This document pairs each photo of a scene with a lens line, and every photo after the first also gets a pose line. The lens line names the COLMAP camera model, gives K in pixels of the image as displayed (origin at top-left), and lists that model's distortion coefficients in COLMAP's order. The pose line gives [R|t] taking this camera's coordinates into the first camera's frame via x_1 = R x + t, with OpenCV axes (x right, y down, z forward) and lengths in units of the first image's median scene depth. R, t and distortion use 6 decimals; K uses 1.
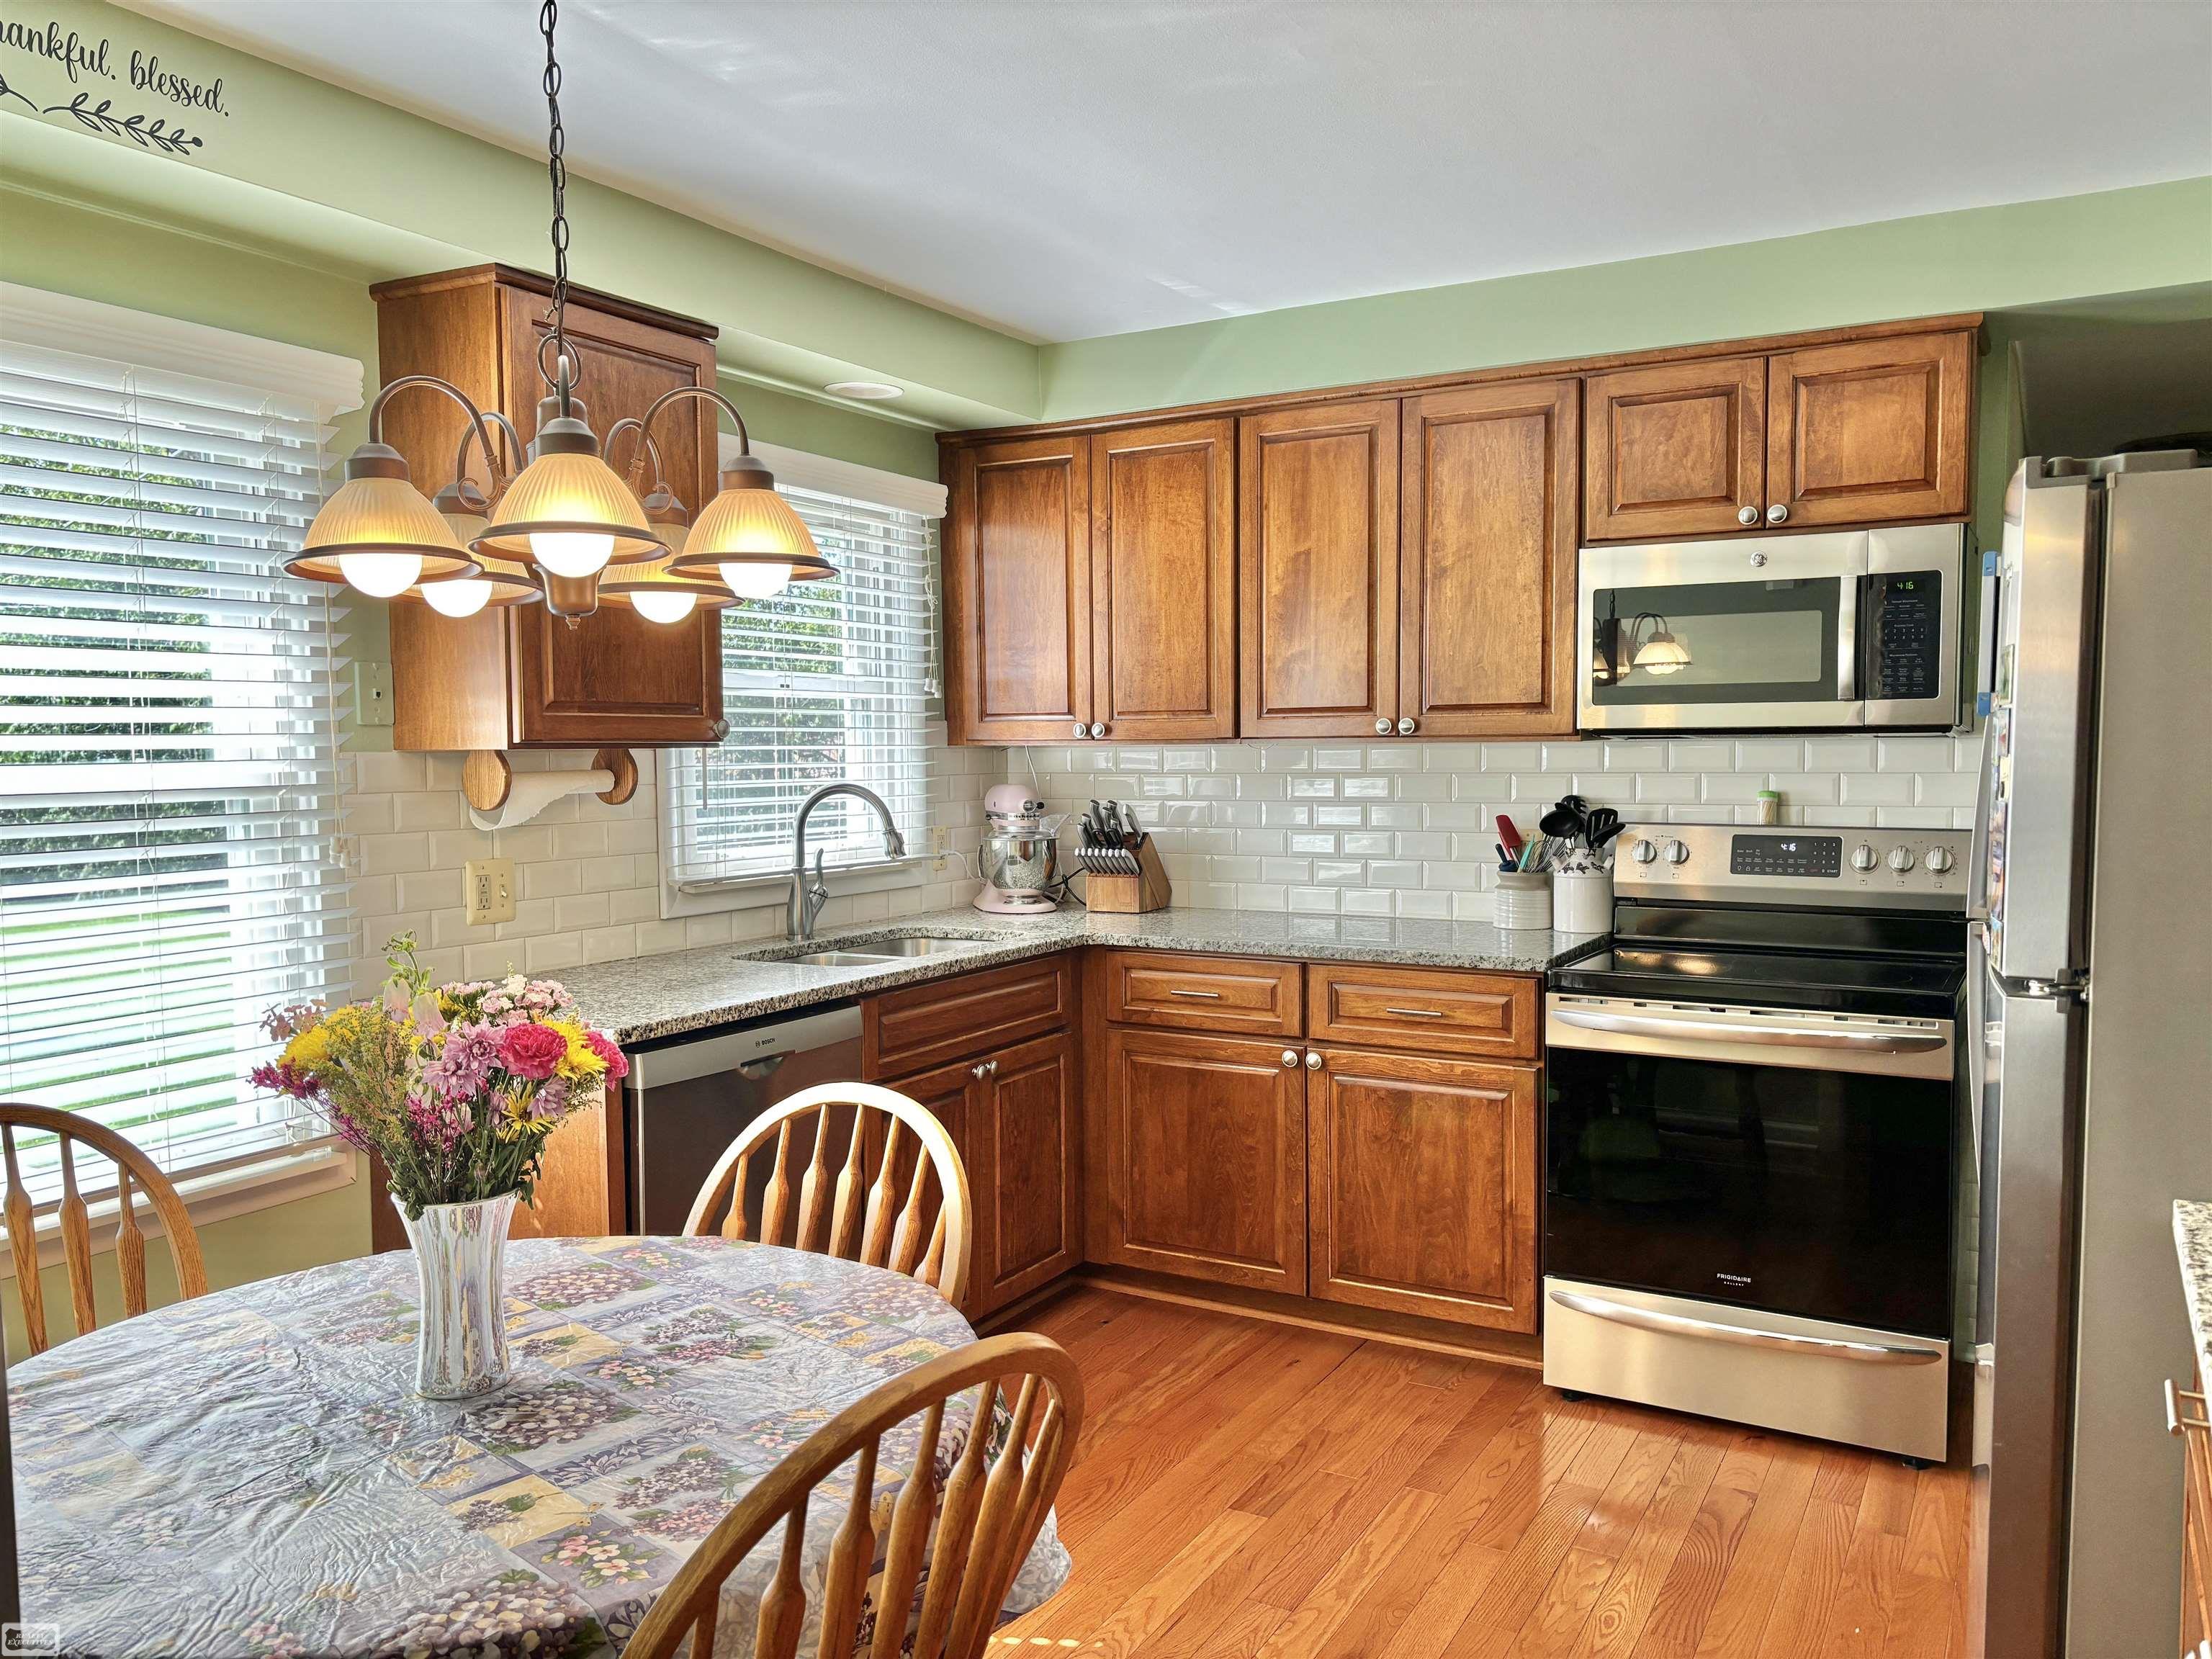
lens RADIAL K [[1667.7, 0, 1105.4], [0, 1667.7, 832.4], [0, 0, 1]] dist [0.024841, -0.020411]
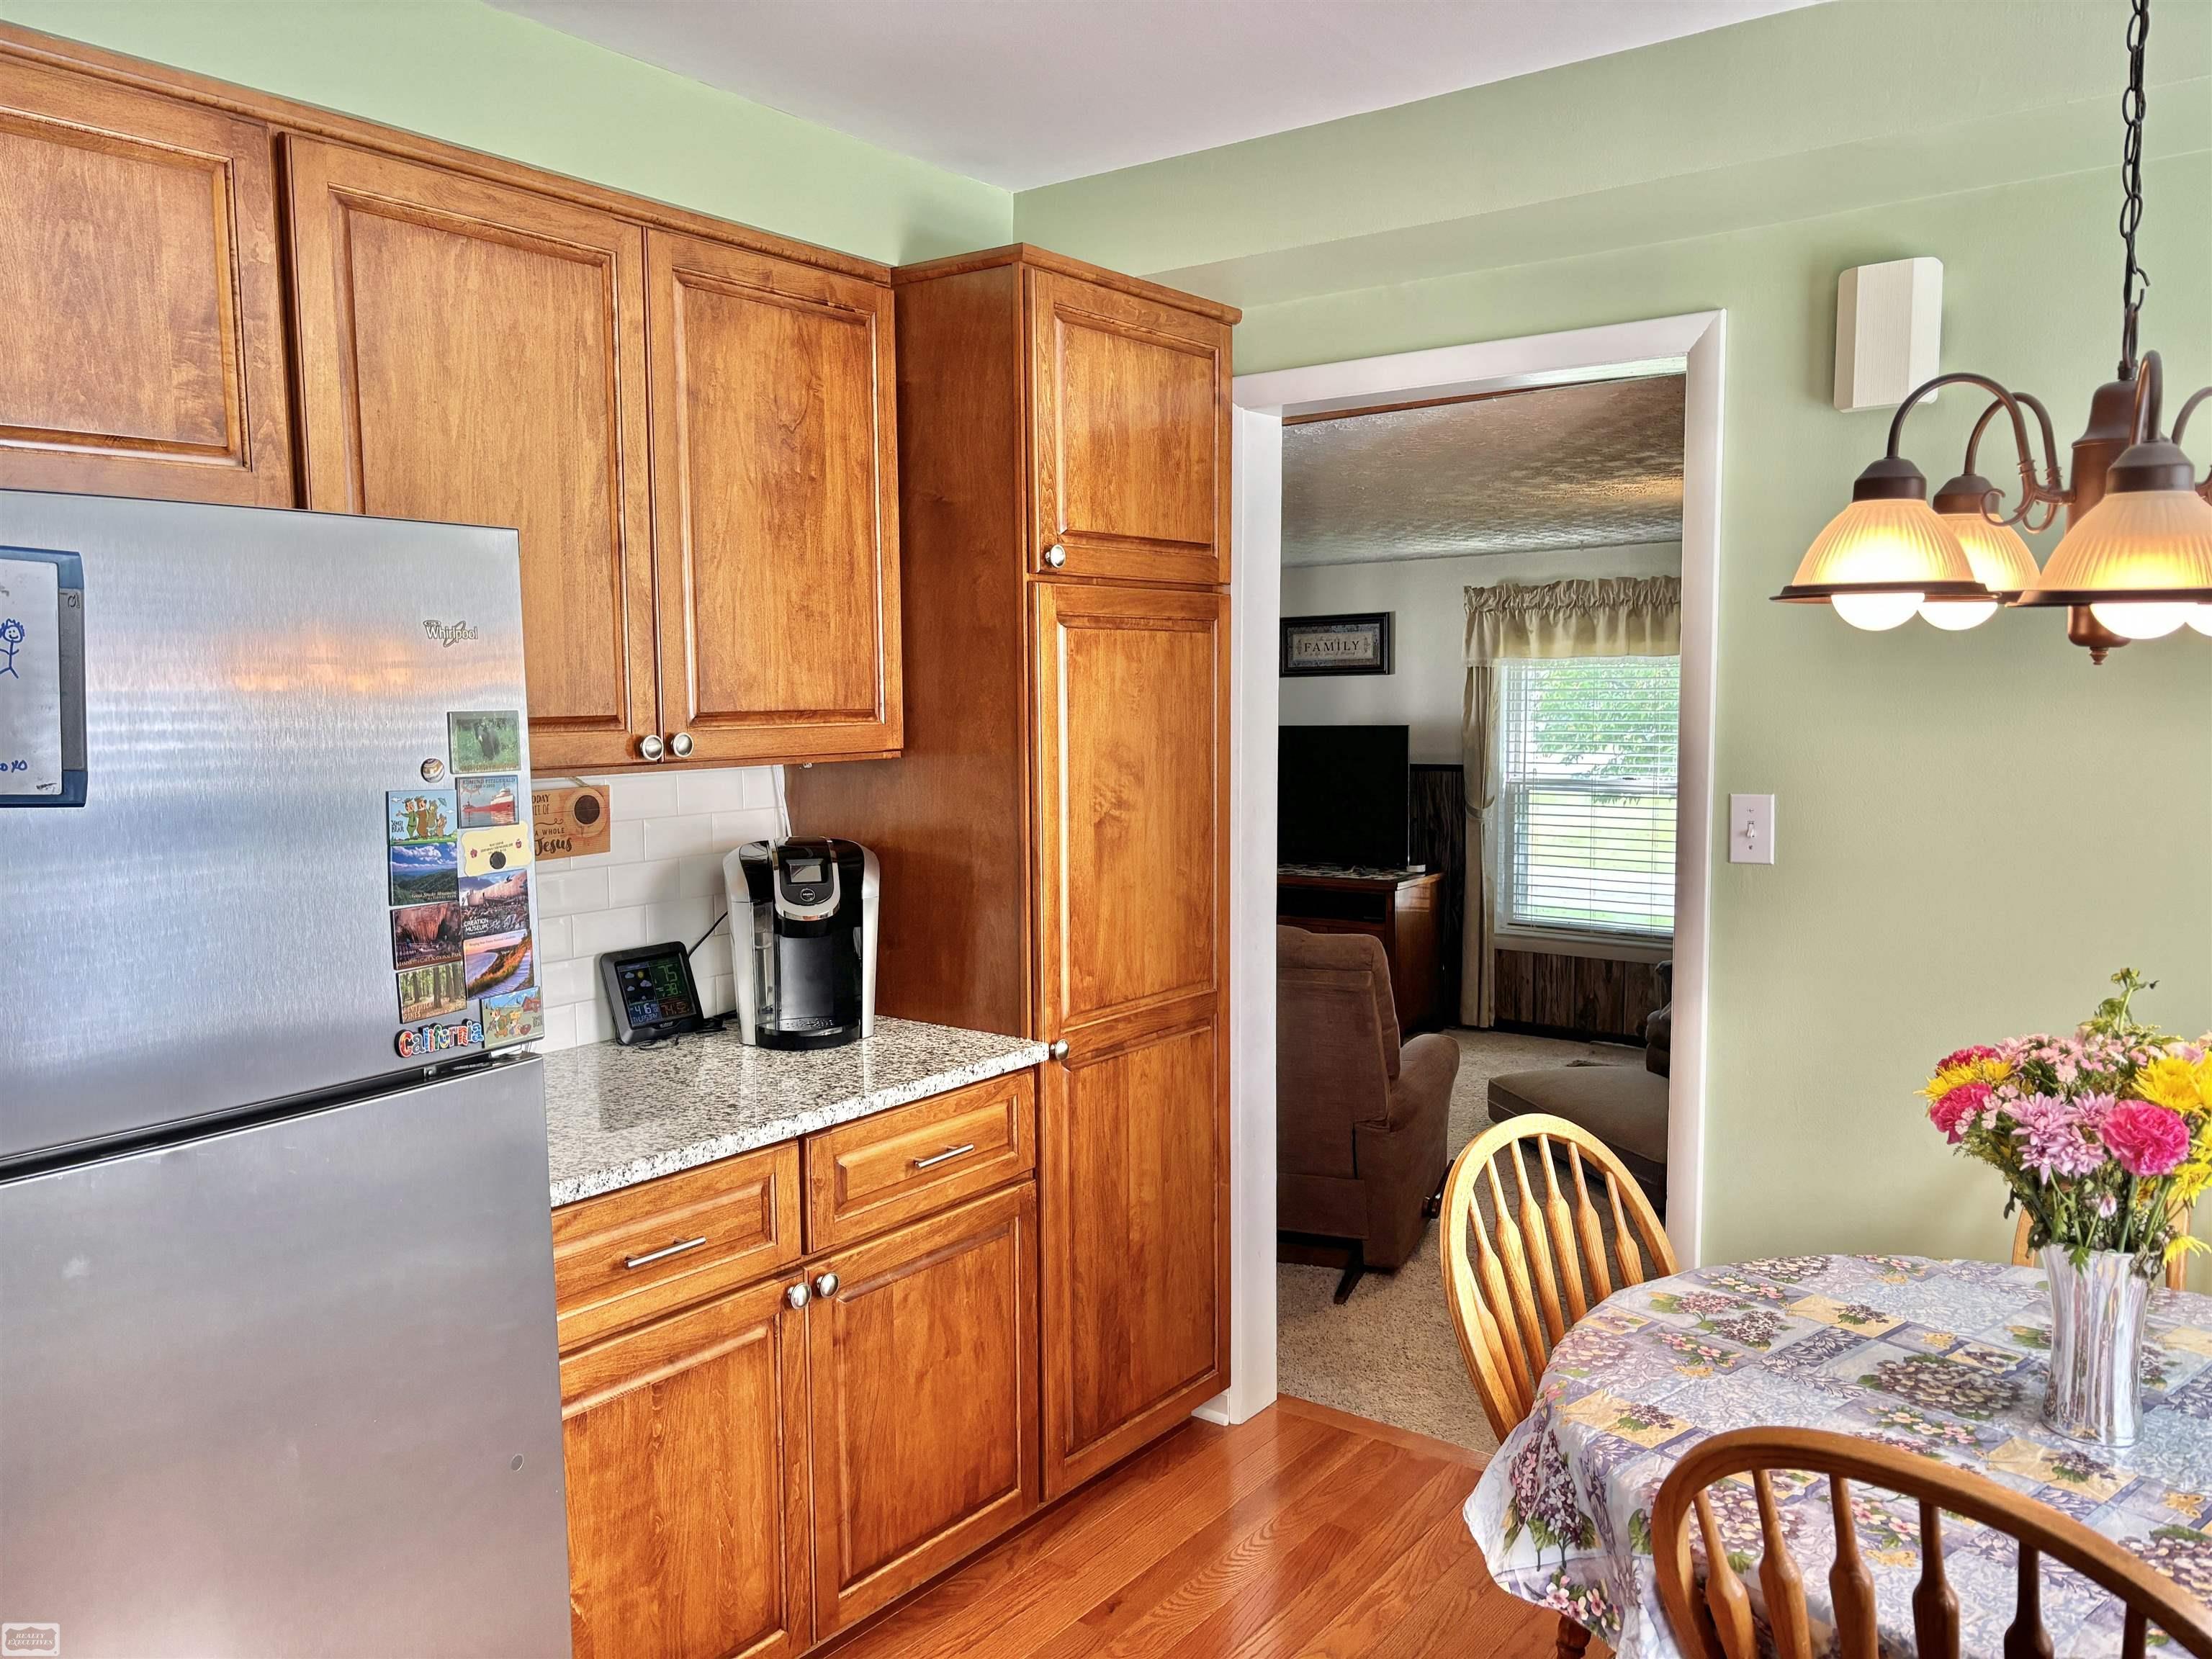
lens RADIAL K [[1667.7, 0, 1113.3], [0, 1667.7, 831.3], [0, 0, 1]] dist [0.024841, -0.020411]
pose [[-0.991824, 0.007297, 0.127402, 0.049522], [0.026056, 0.988910, 0.146209, -0.141132], [-0.124922, 0.148333, -0.981016, 1.550082]]
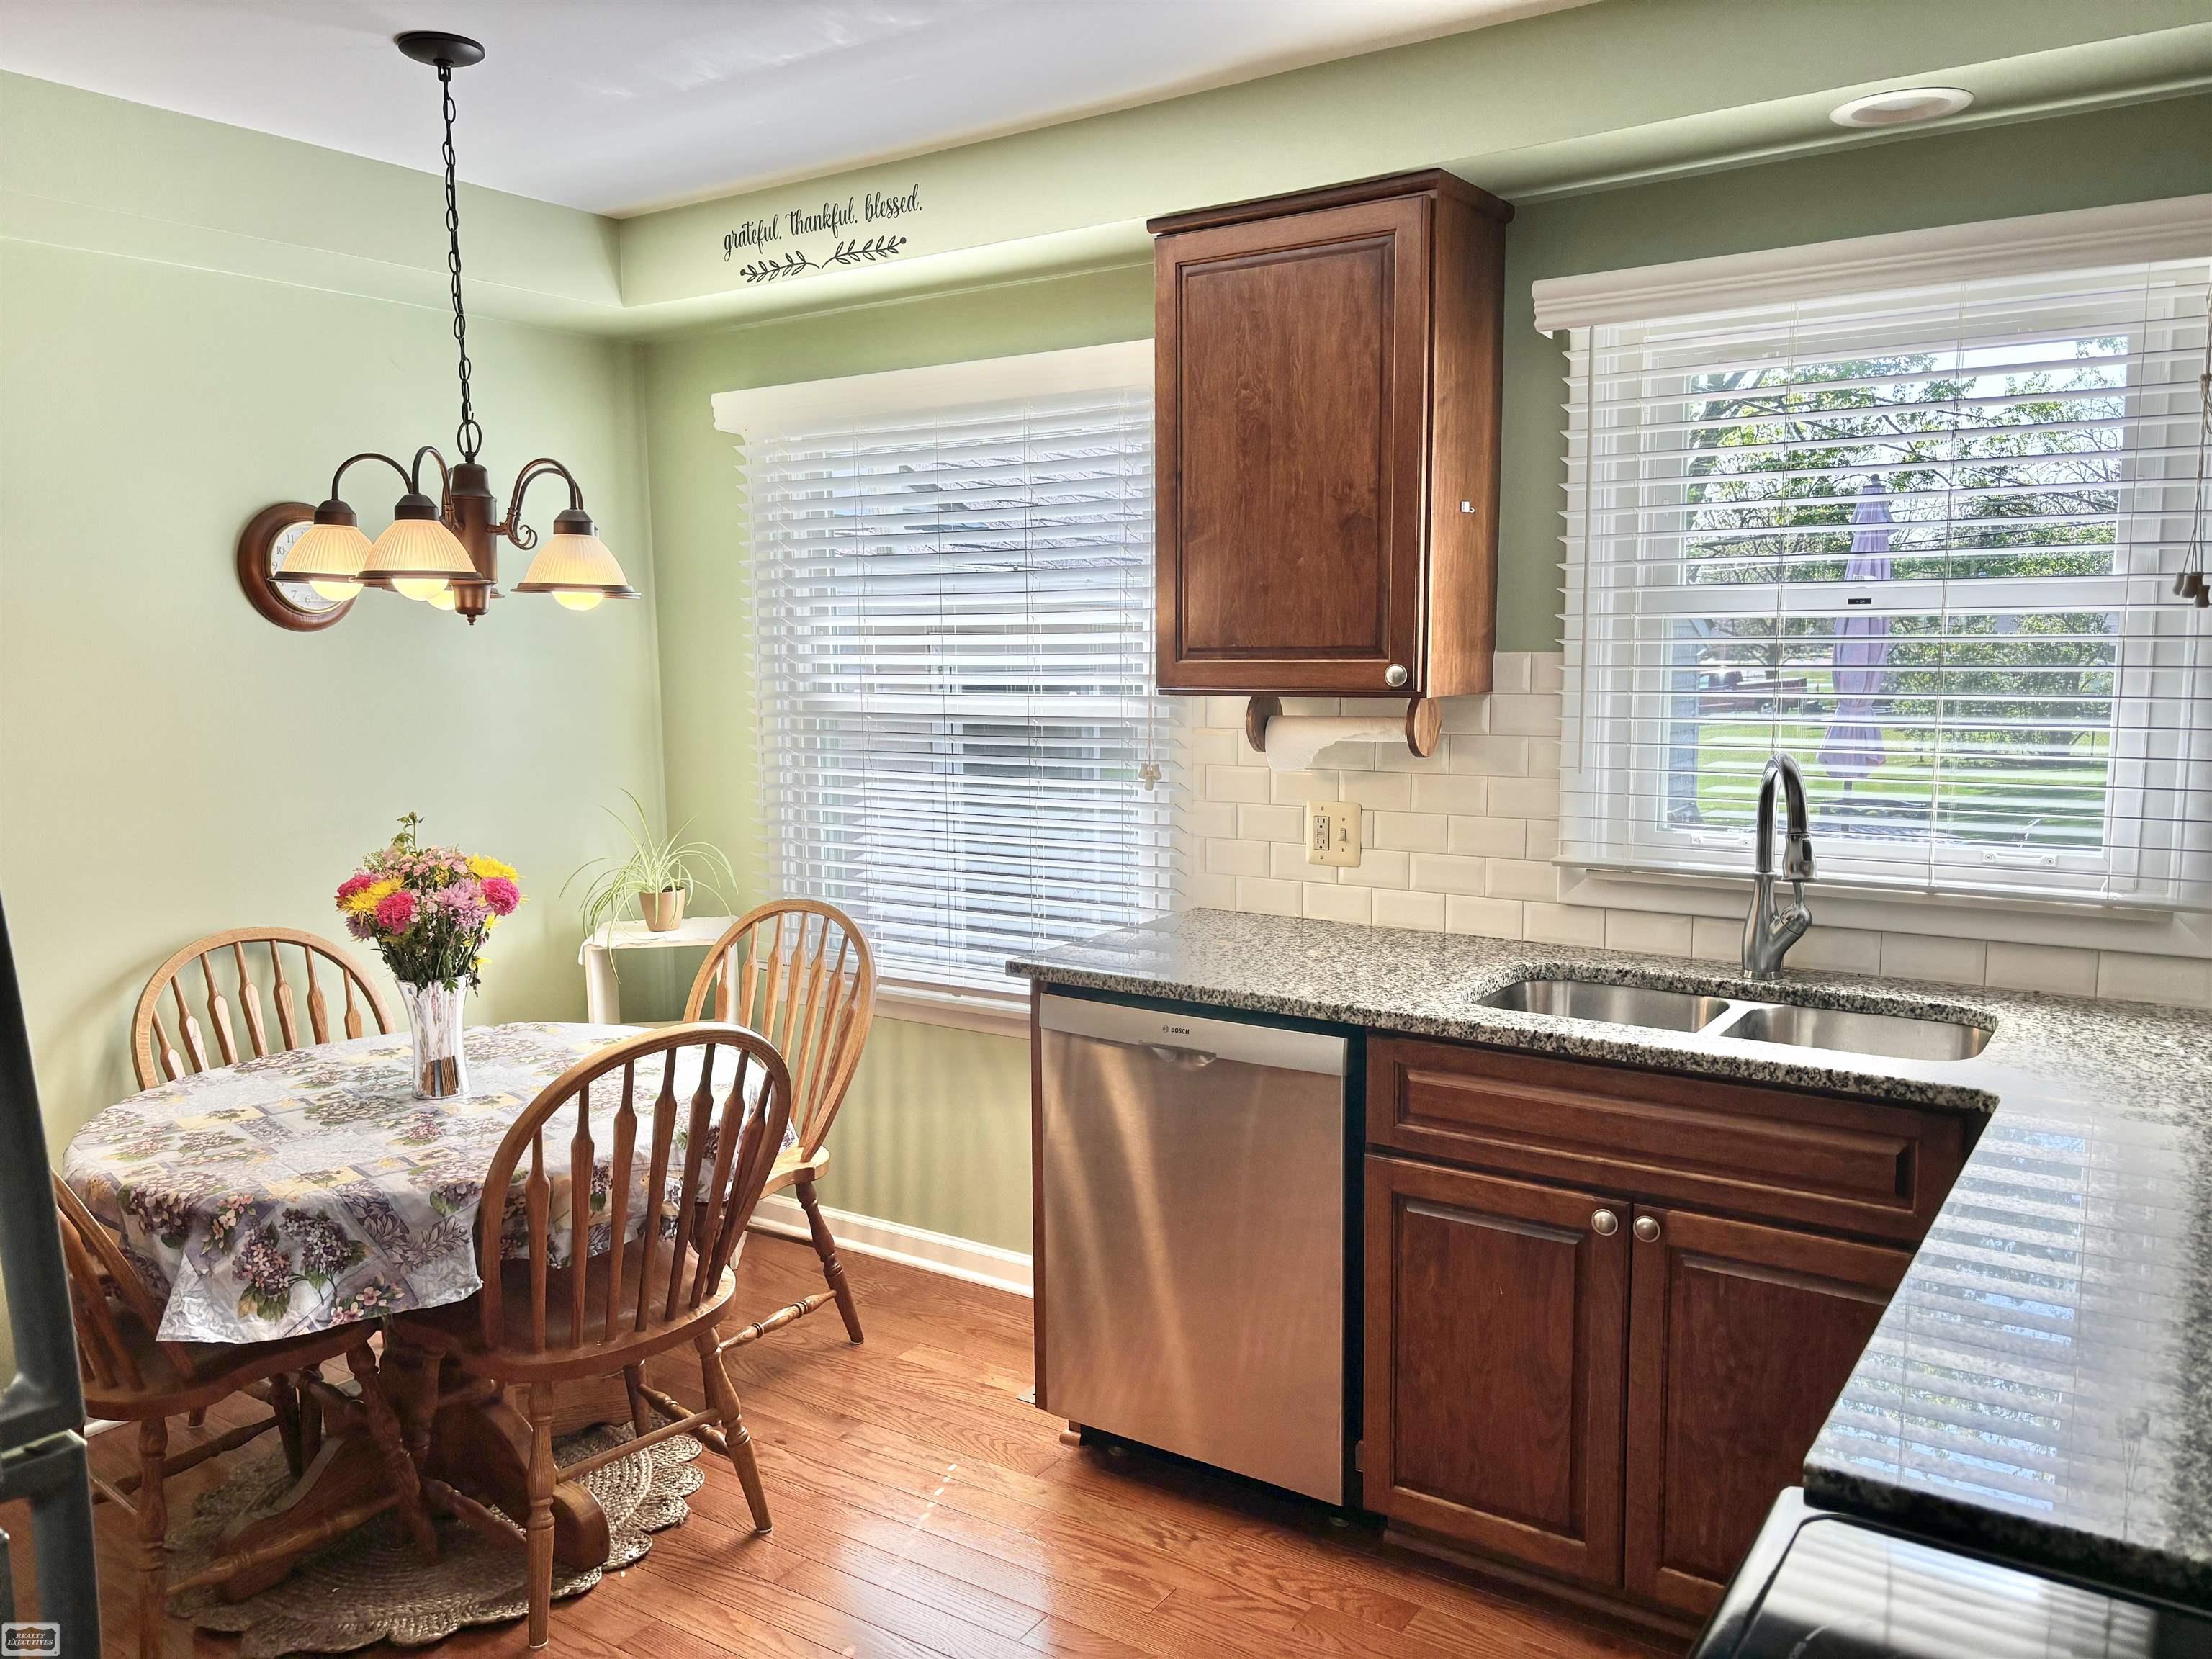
lens RADIAL K [[1667.7, 0, 1111.4], [0, 1667.7, 826.9], [0, 0, 1]] dist [0.024841, -0.020411]
pose [[-0.065361, 0.127533, -0.989678, 0.897917], [-0.046860, 0.990313, 0.130709, -0.132526], [0.996761, 0.054919, -0.058752, 1.344876]]
